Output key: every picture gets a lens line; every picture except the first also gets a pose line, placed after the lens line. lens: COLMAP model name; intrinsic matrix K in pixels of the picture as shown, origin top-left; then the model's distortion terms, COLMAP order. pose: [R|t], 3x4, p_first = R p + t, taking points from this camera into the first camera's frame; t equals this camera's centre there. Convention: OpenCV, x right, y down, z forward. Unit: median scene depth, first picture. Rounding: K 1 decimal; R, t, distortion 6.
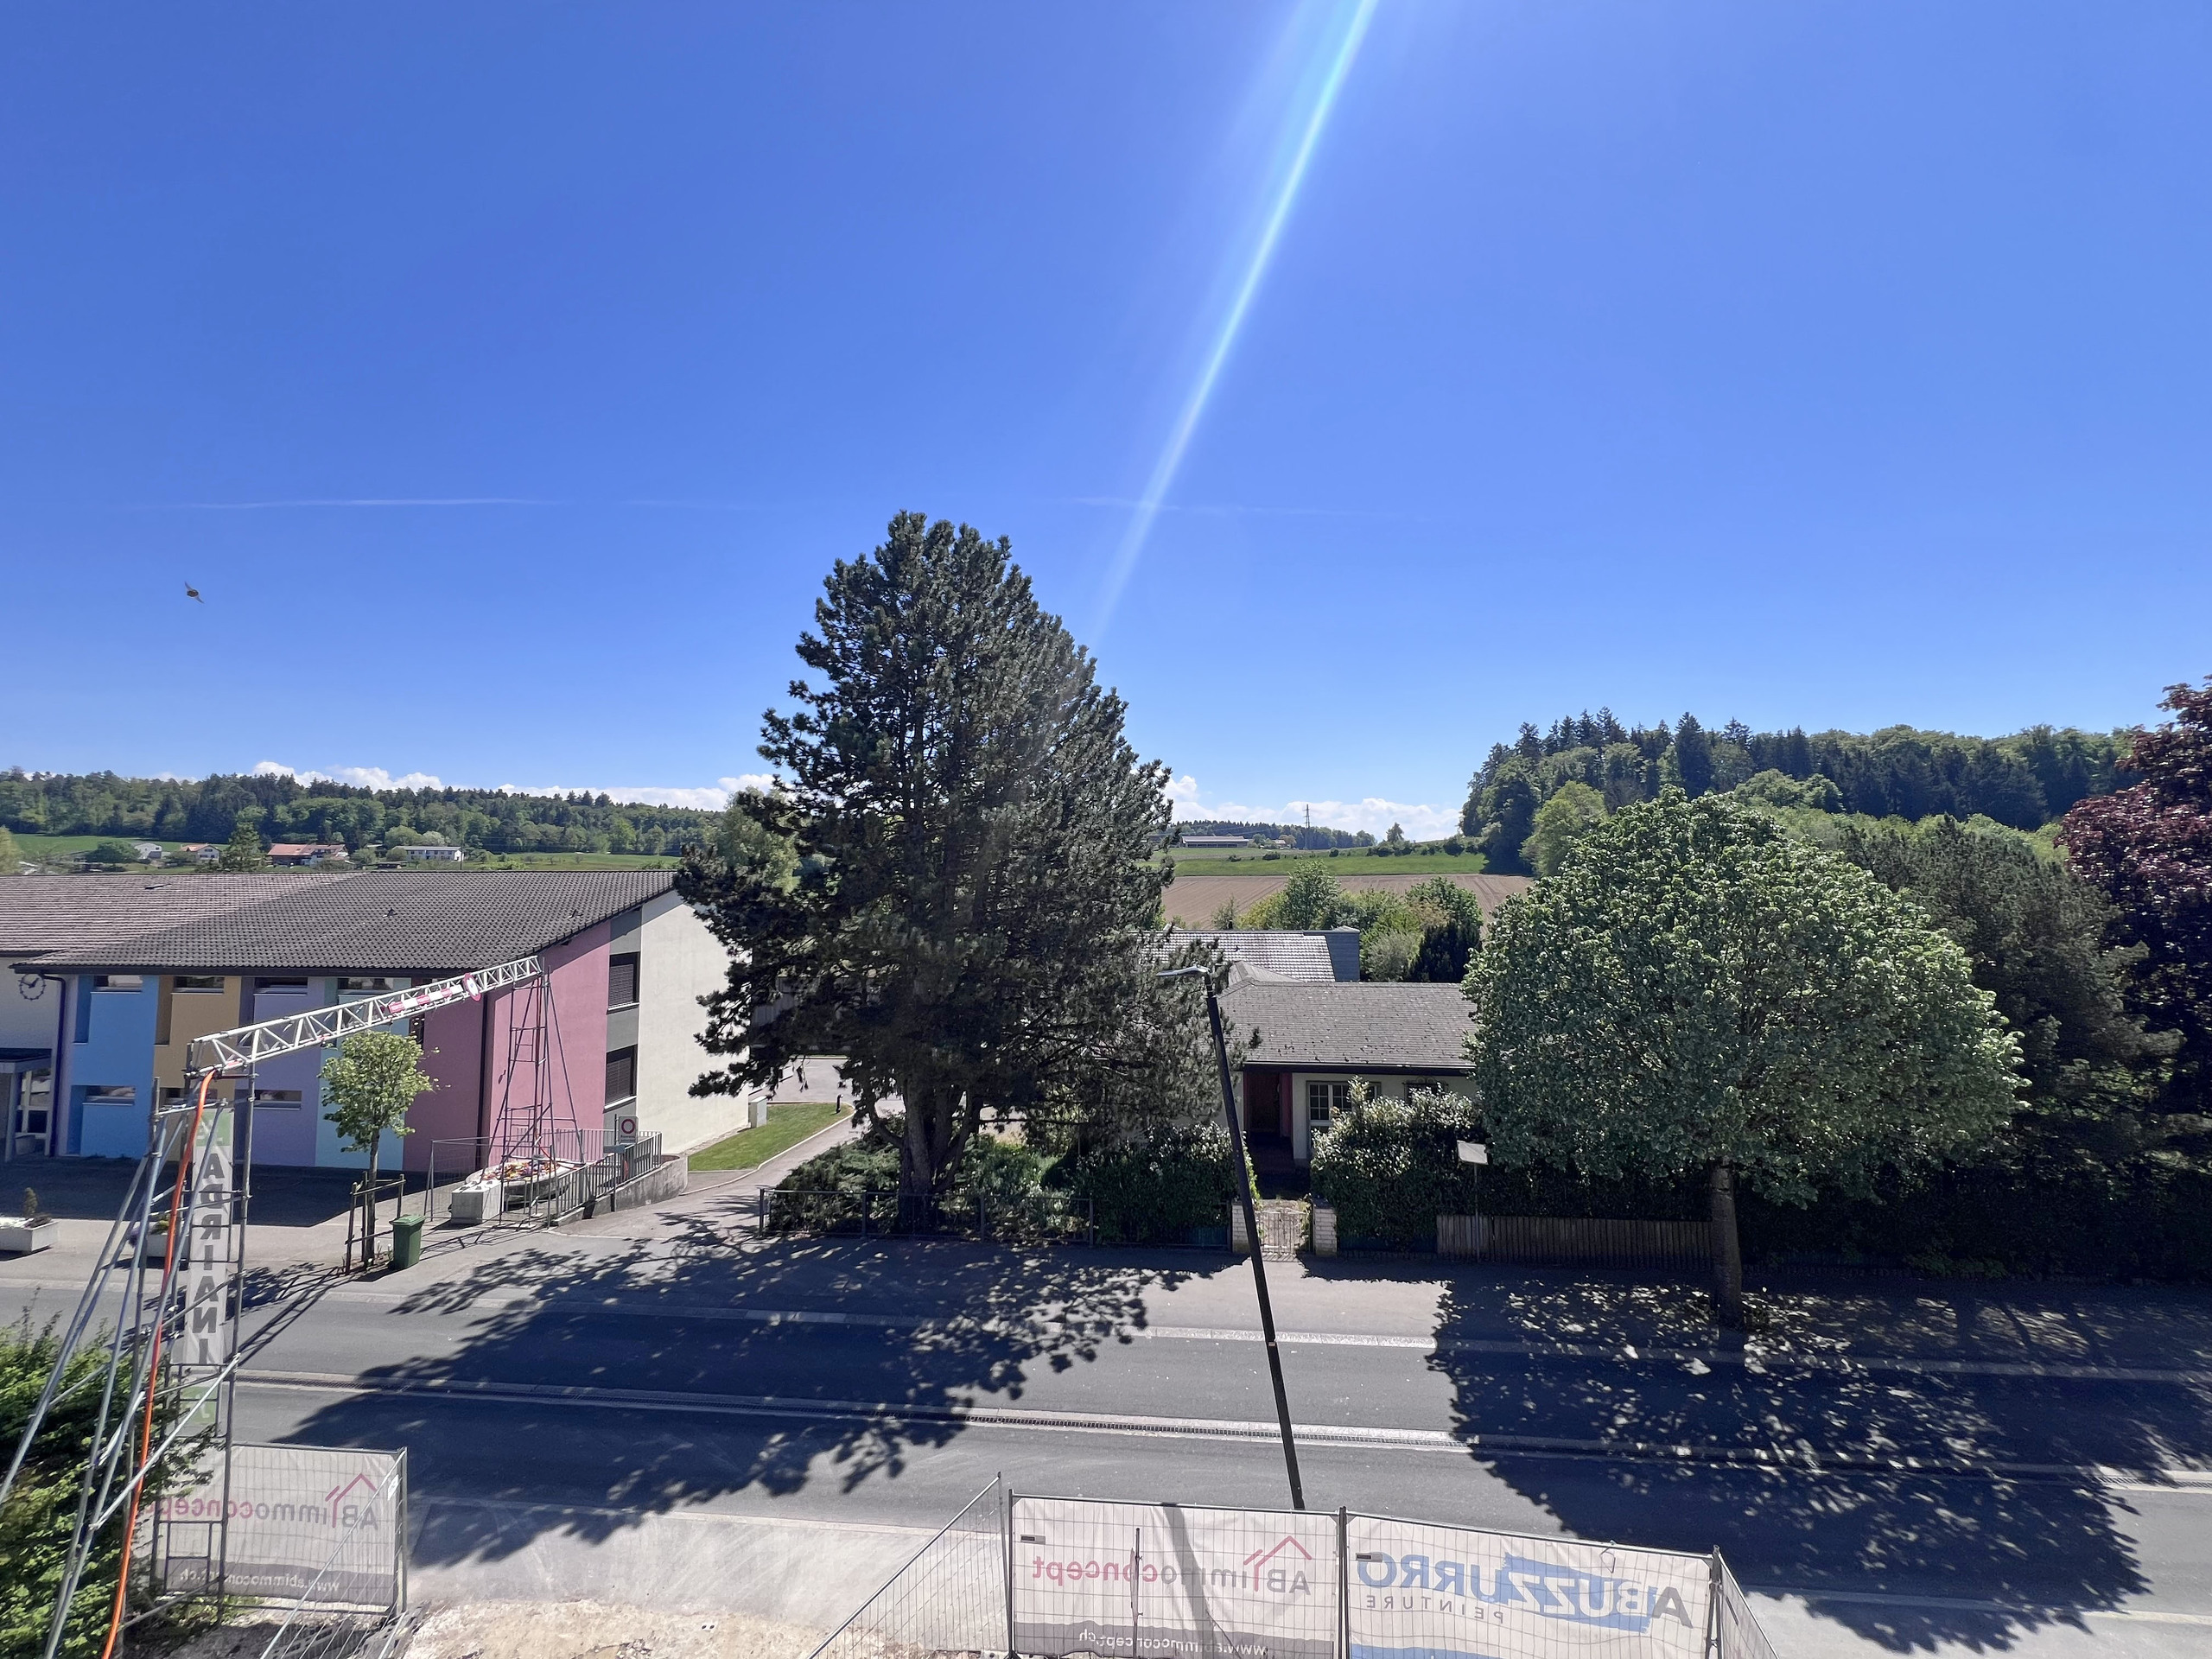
lens RADIAL K [[894.1, 0, 1106.0], [0, 894.1, 829.5], [0, 0, 1]] dist [-0.004887, 0.000058]
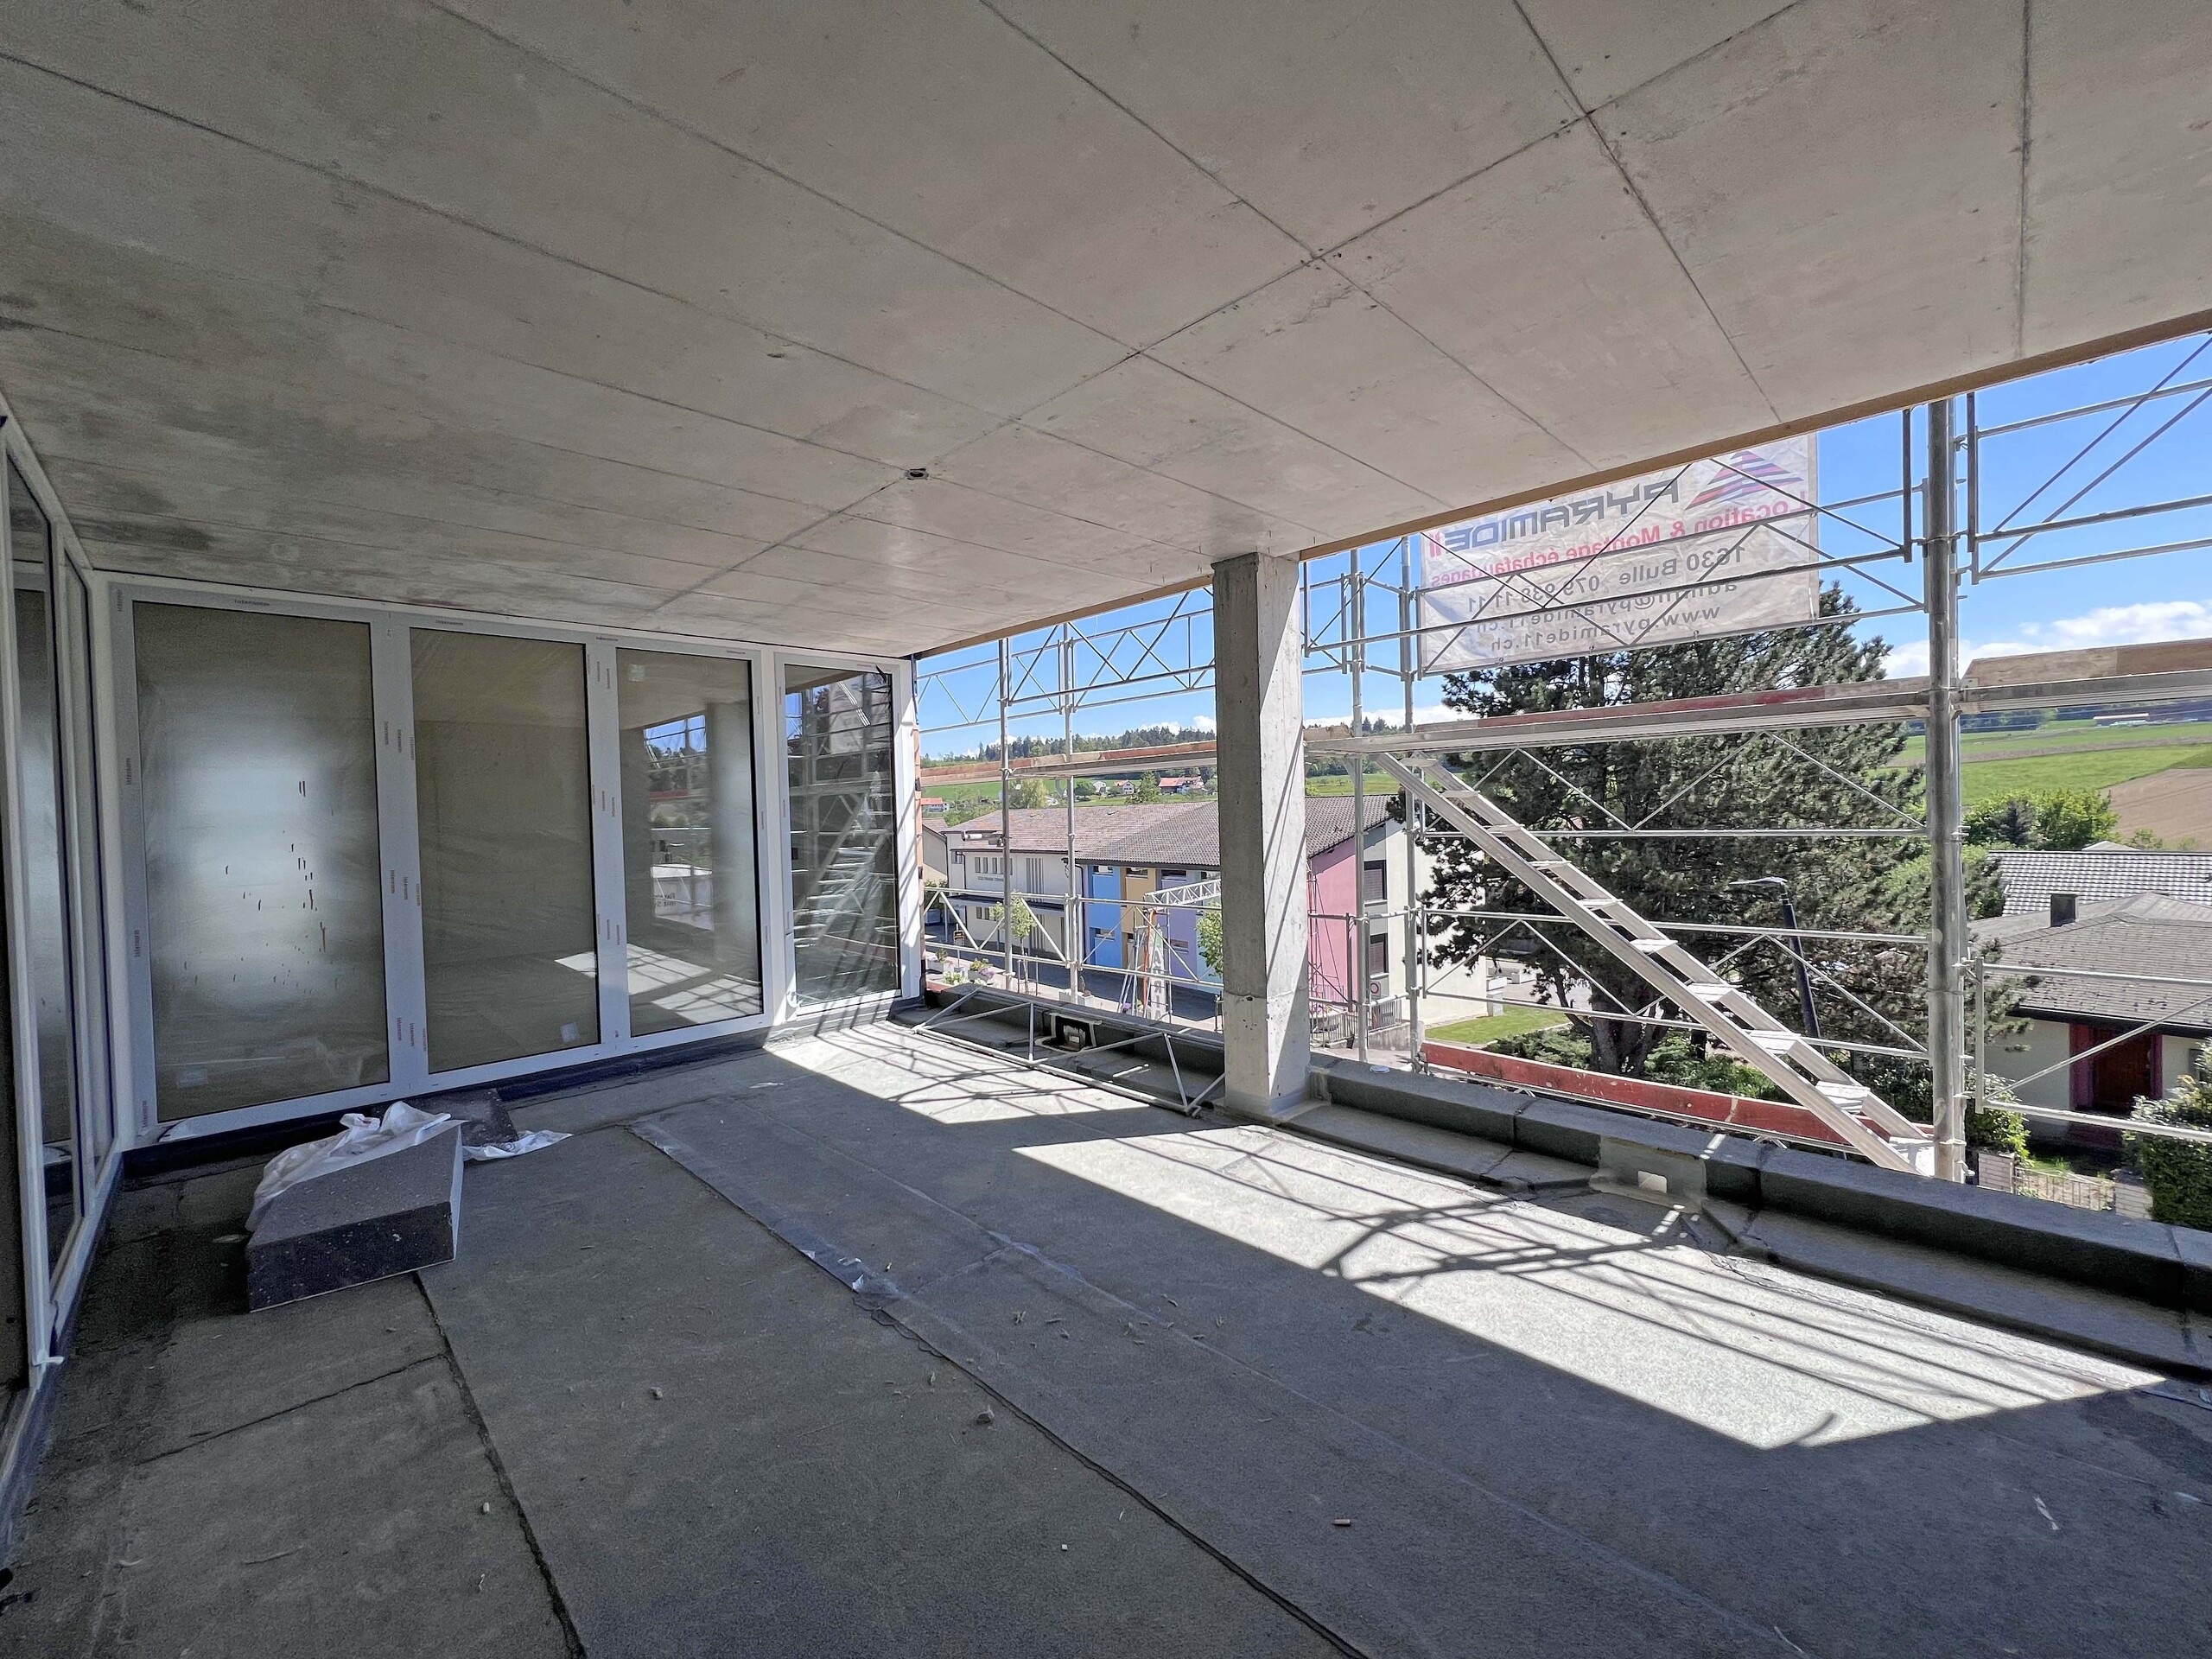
lens RADIAL K [[894.1, 0, 1106.0], [0, 894.1, 829.5], [0, 0, 1]] dist [-0.004887, 0.000058]
pose [[0.686020, -0.000653, -0.727582, 0.150088], [0.070693, 0.995328, 0.065762, -0.018706], [0.724140, -0.096549, 0.682861, -0.167934]]
